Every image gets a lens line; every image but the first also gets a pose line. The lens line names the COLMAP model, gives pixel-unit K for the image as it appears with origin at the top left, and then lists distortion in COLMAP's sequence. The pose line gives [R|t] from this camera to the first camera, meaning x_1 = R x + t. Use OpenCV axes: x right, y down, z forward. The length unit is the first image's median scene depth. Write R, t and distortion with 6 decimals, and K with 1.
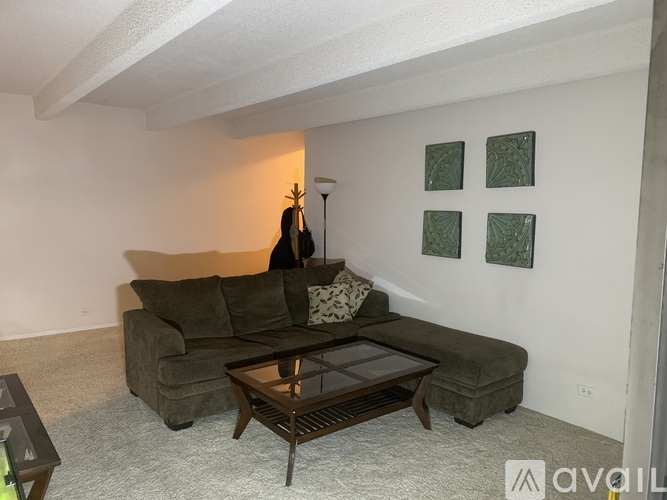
lens RADIAL K [[518.8, 0, 330.4], [0, 518.8, 252.9], [0, 0, 1]] dist [0.017050, -0.000434]
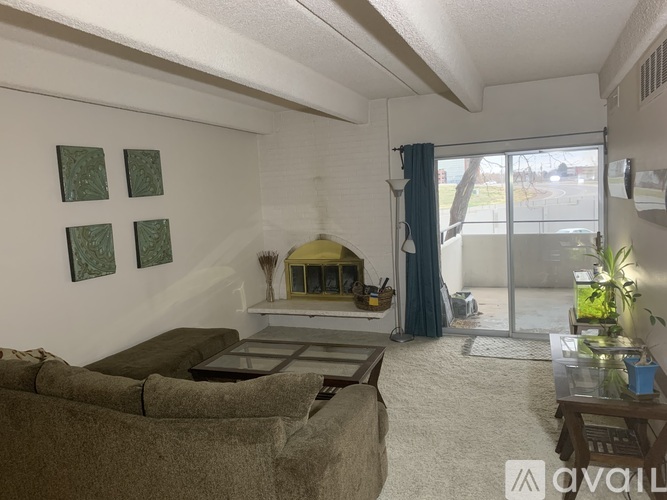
lens RADIAL K [[518.8, 0, 332.2], [0, 518.8, 245.8], [0, 0, 1]] dist [0.017050, -0.000434]
pose [[-0.504359, -0.060888, 0.861345, -0.796853], [0.147109, 0.976870, 0.155193, -0.132603], [-0.850871, 0.204984, -0.483736, 1.174650]]
